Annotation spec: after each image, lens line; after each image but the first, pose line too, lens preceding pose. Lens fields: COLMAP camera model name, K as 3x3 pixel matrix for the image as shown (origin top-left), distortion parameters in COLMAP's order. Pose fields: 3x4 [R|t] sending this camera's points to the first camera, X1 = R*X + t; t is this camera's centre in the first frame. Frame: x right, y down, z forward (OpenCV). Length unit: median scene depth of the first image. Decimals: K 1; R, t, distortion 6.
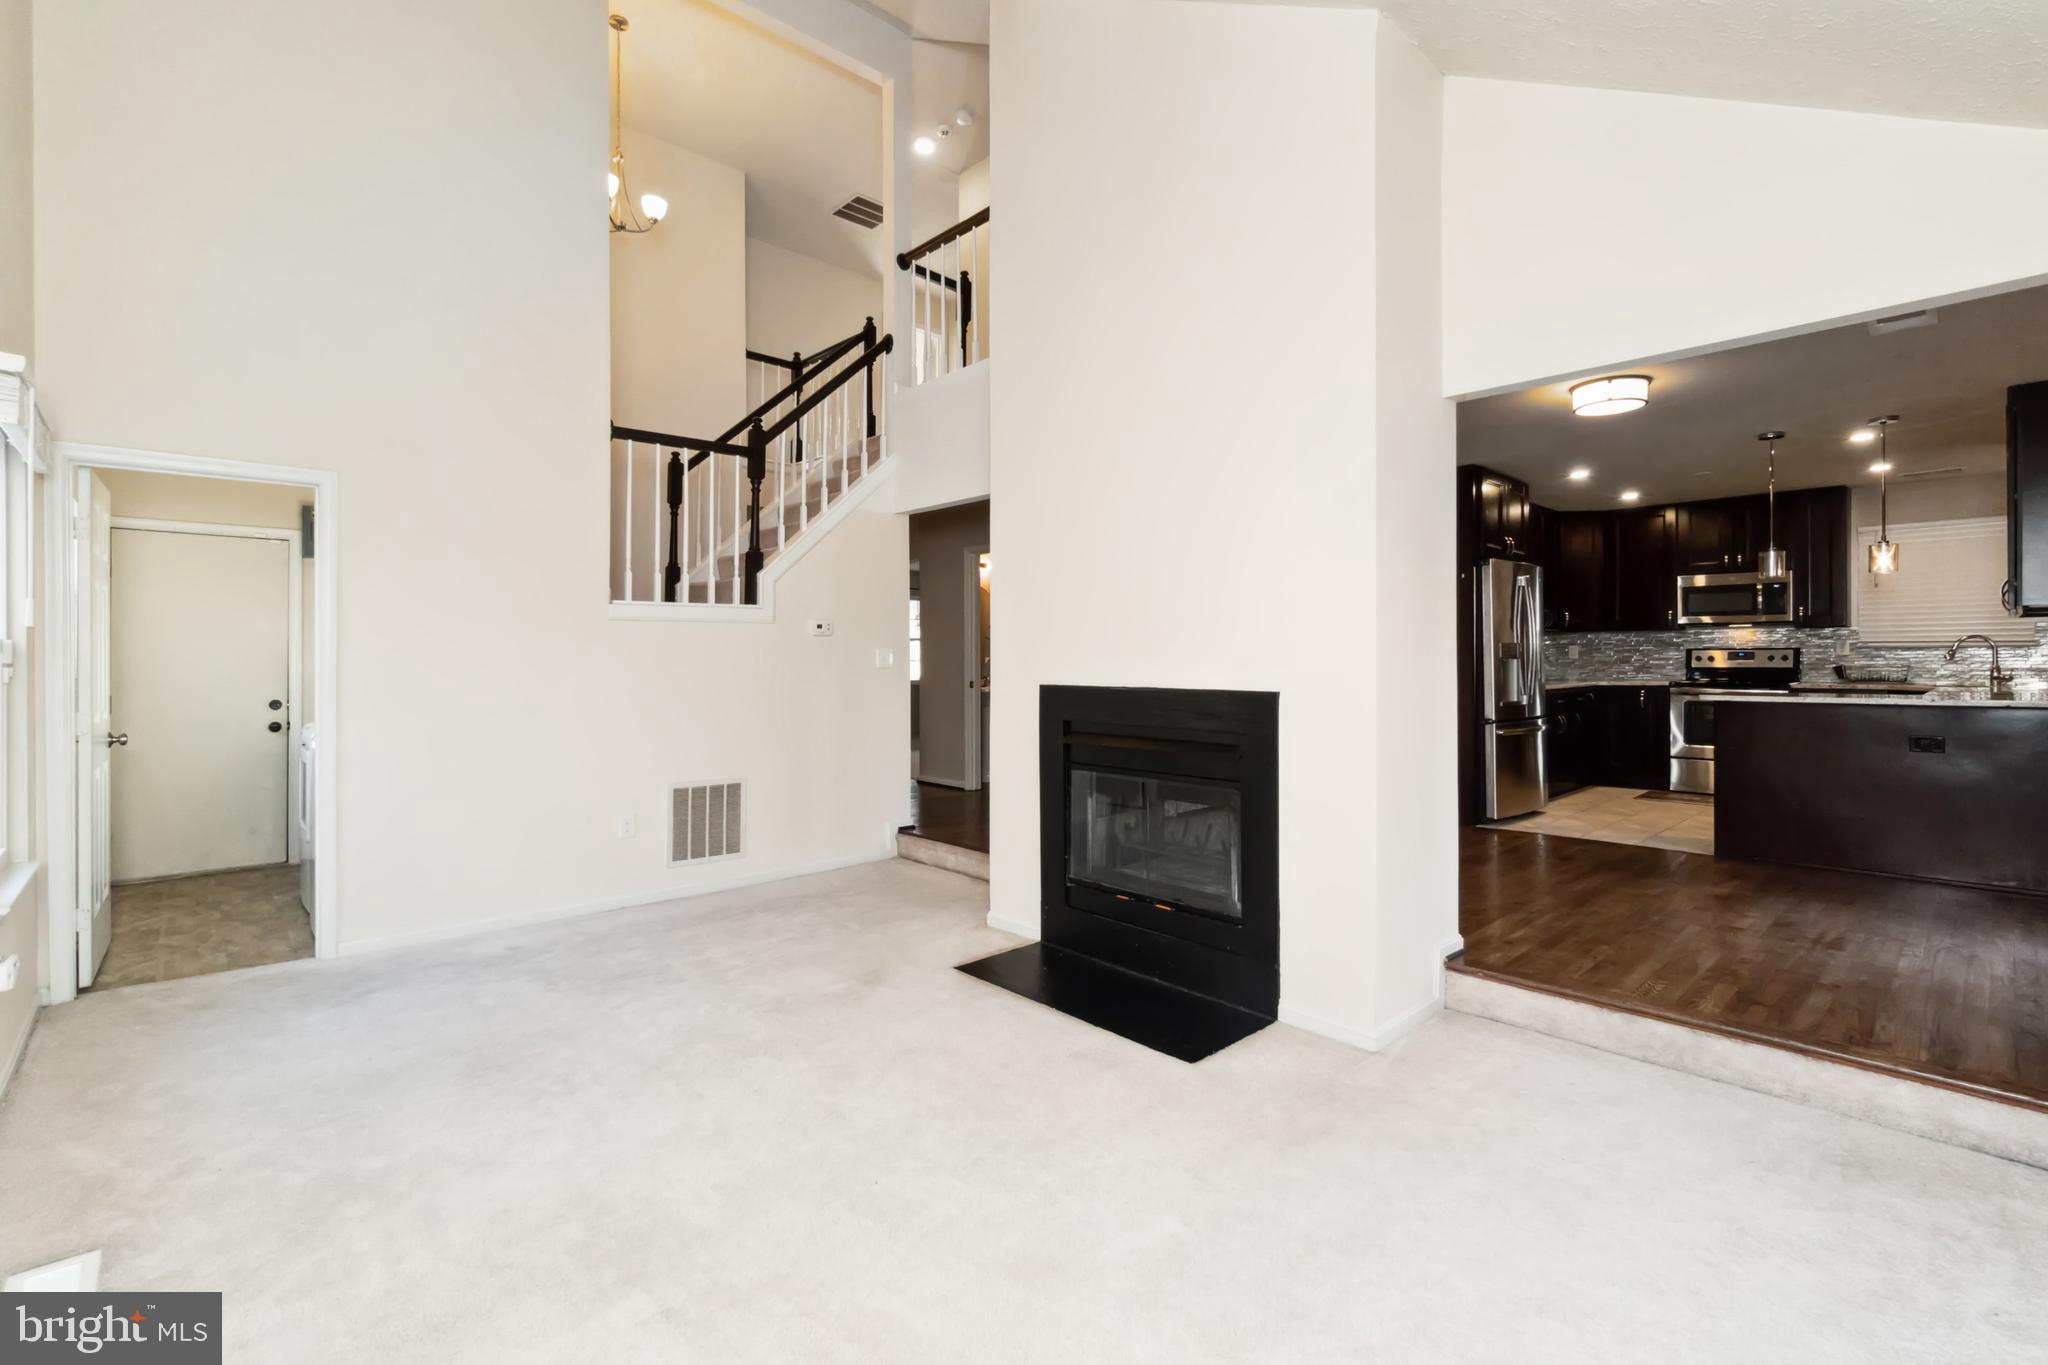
lens RADIAL K [[924.1, 0, 1005.4], [0, 924.1, 658.6], [0, 0, 1]] dist [0.002193, -0.000193]
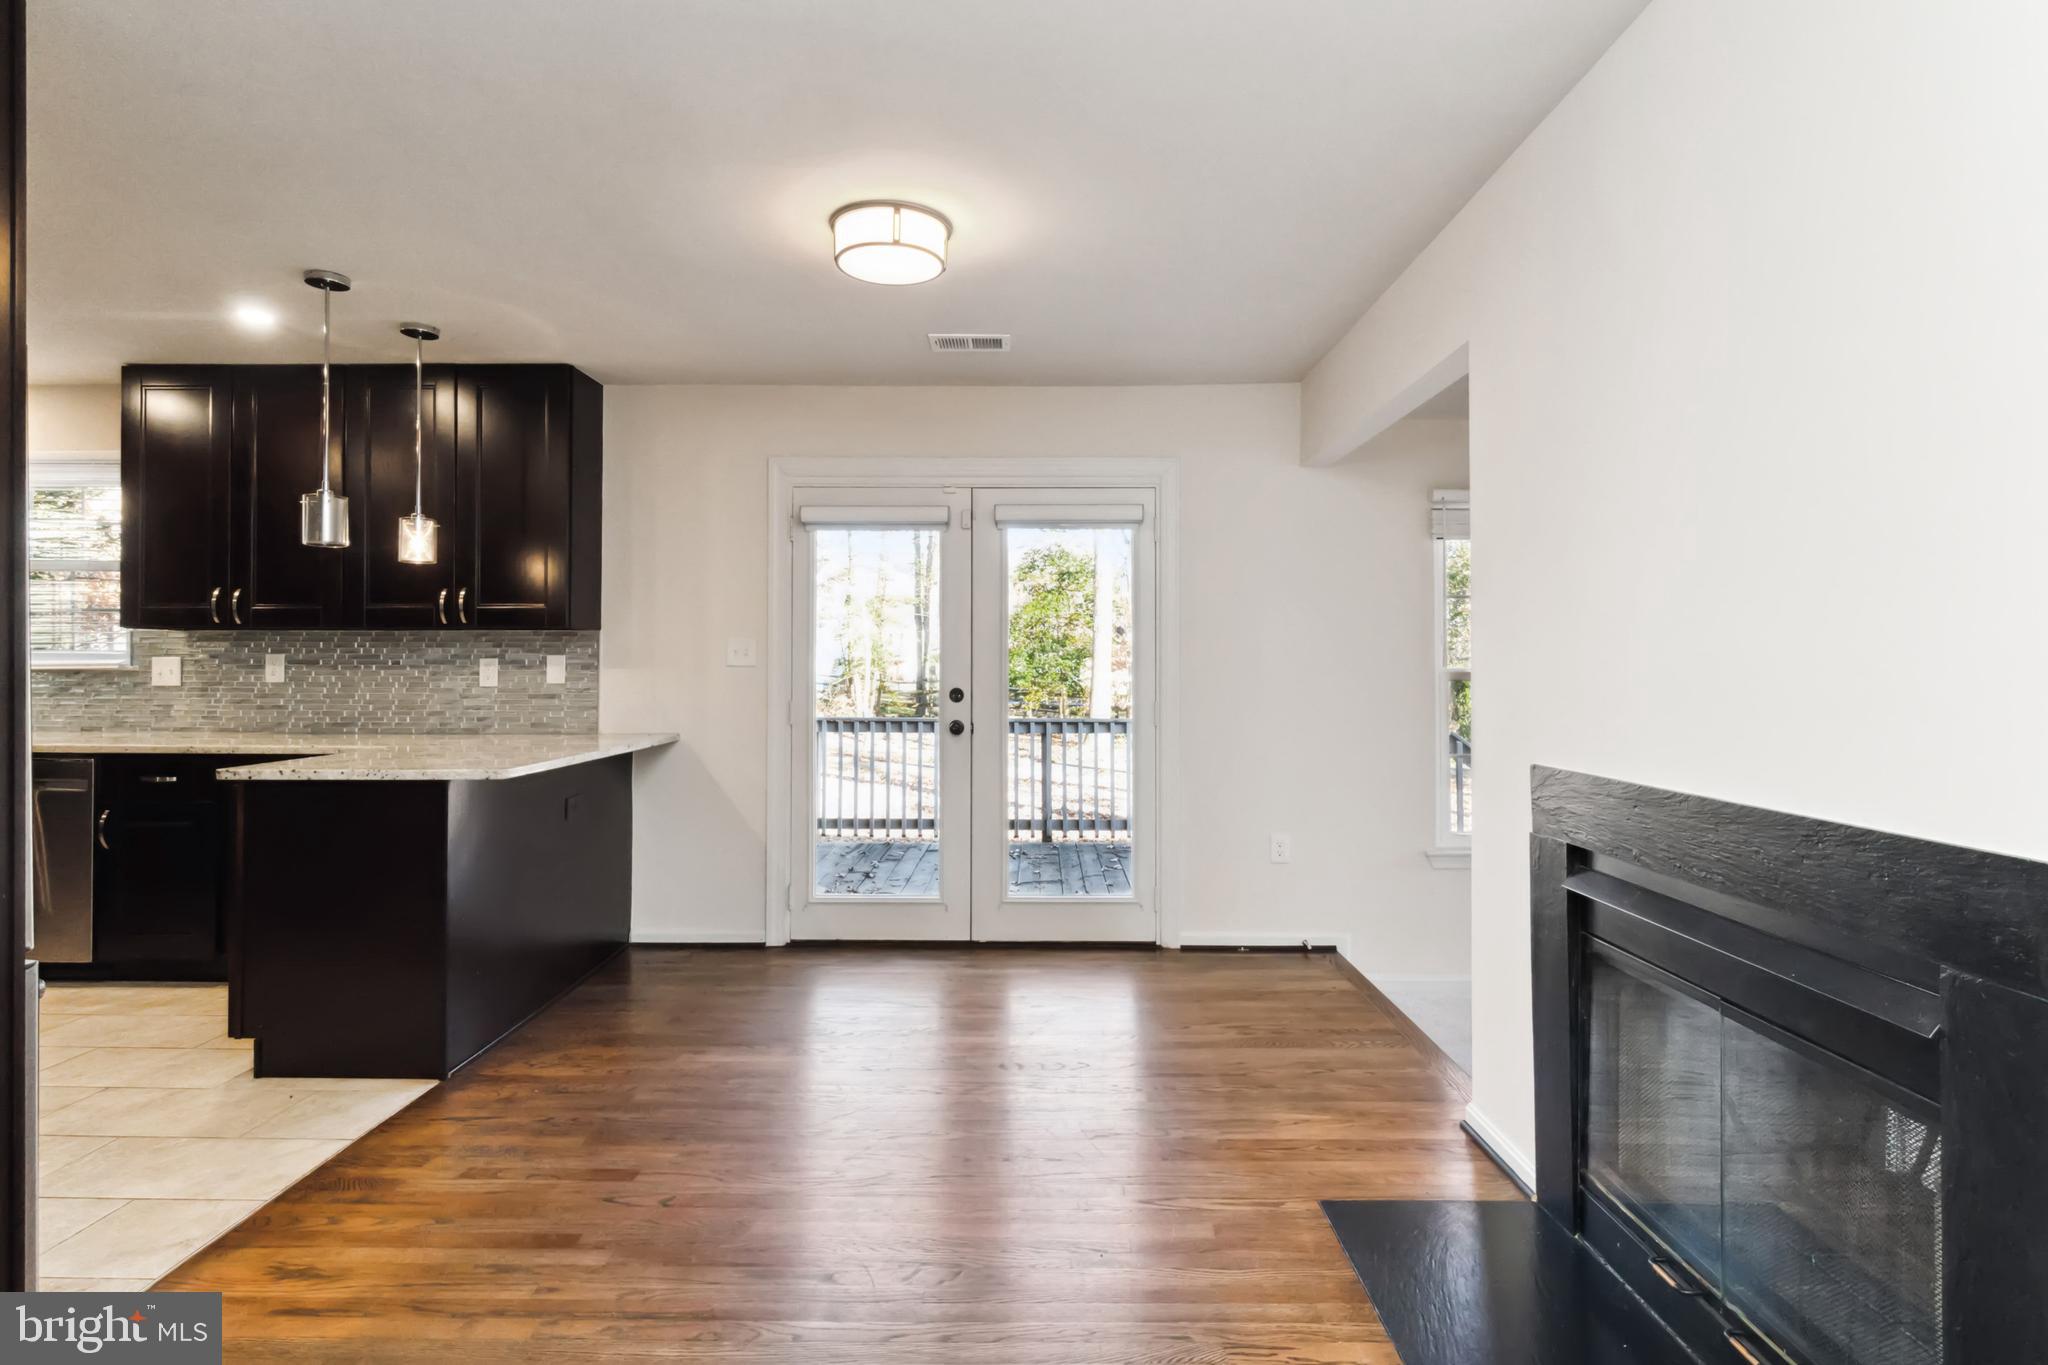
lens RADIAL K [[1033.2, 0, 1030.5], [0, 1033.2, 651.8], [0, 0, 1]] dist [-0.002302, -0.000156]
pose [[-0.728764, 0.008657, 0.684710, 0.091727], [-0.000300, 0.999916, -0.012962, -0.013244], [-0.684765, -0.009651, -0.728700, 0.840647]]
